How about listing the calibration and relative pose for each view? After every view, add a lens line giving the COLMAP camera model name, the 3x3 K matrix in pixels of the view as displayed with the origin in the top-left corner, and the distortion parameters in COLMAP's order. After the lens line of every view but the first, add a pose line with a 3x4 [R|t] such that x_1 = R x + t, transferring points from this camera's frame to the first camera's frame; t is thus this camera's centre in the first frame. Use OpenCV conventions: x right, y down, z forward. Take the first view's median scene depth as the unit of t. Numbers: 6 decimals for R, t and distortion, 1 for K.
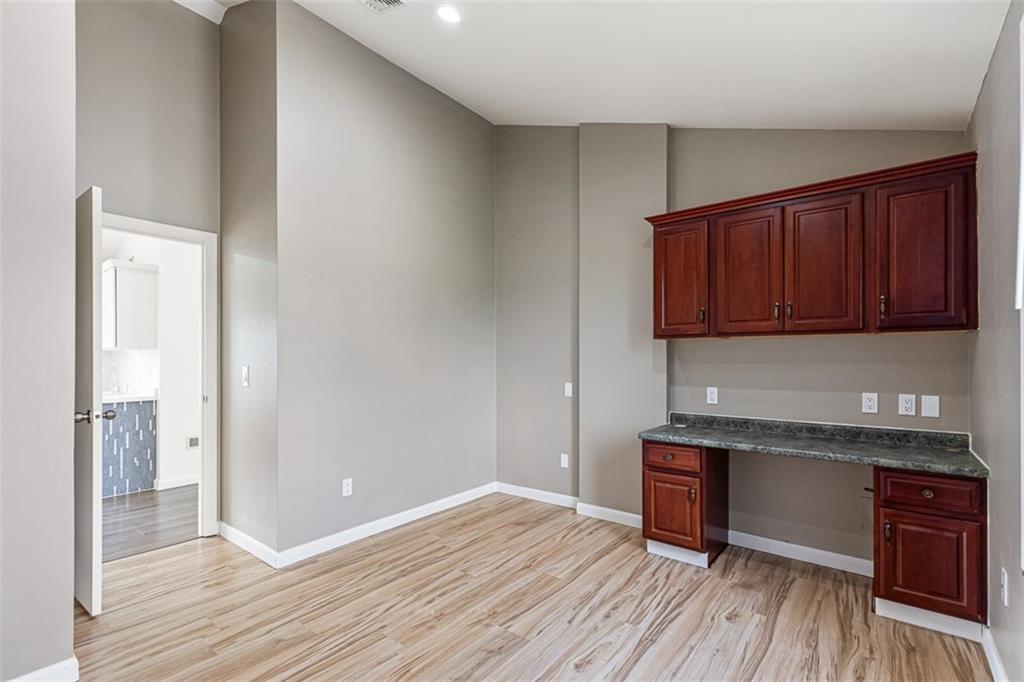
lens RADIAL K [[468.0, 0, 511.4], [0, 468.0, 357.5], [0, 0, 1]] dist [0.011656, -0.000249]
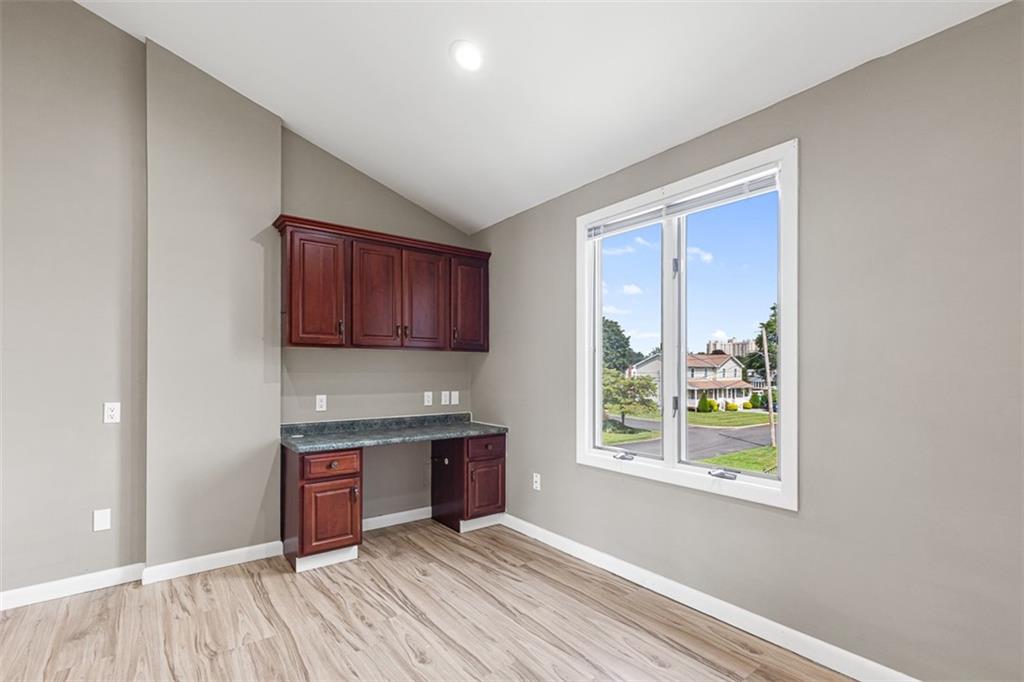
lens RADIAL K [[473.1, 0, 509.5], [0, 473.1, 369.3], [0, 0, 1]] dist [0.010986, 0.000118]
pose [[0.247406, 0.002044, 0.968910, -0.574397], [-0.003430, 0.999993, -0.001234, 0.006650], [-0.968906, -0.003019, 0.247411, 0.383185]]
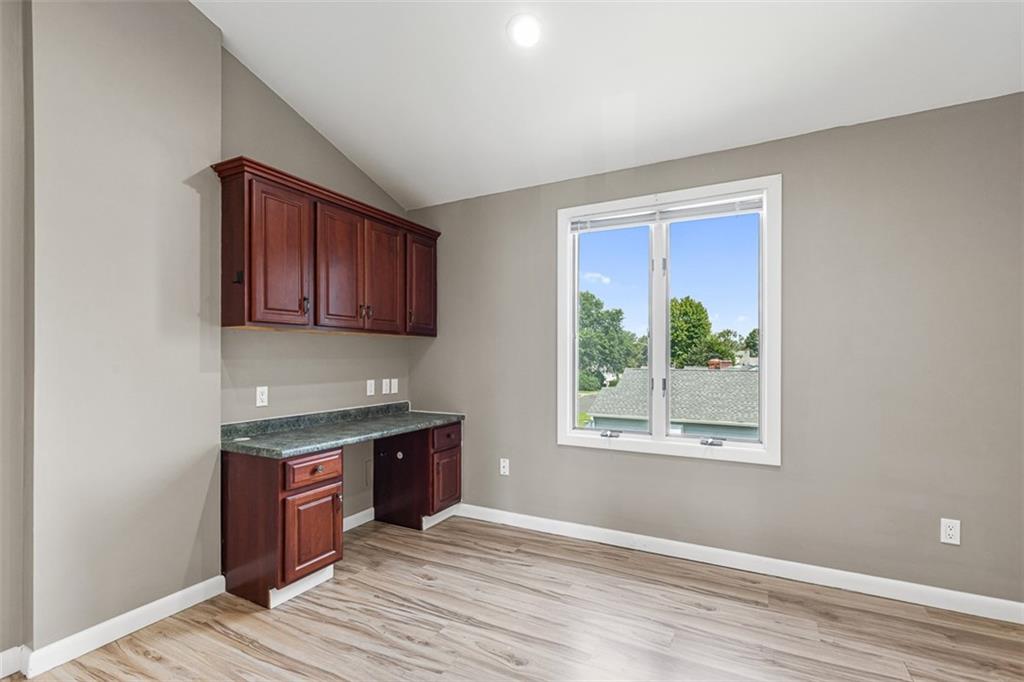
lens RADIAL K [[468.0, 0, 511.4], [0, 468.0, 357.5], [0, 0, 1]] dist [0.011656, -0.000249]
pose [[-0.182989, -0.001666, 0.983113, -0.567825], [-0.003210, 0.999994, 0.001097, 0.010041], [-0.983110, -0.002955, -0.182994, 0.826886]]
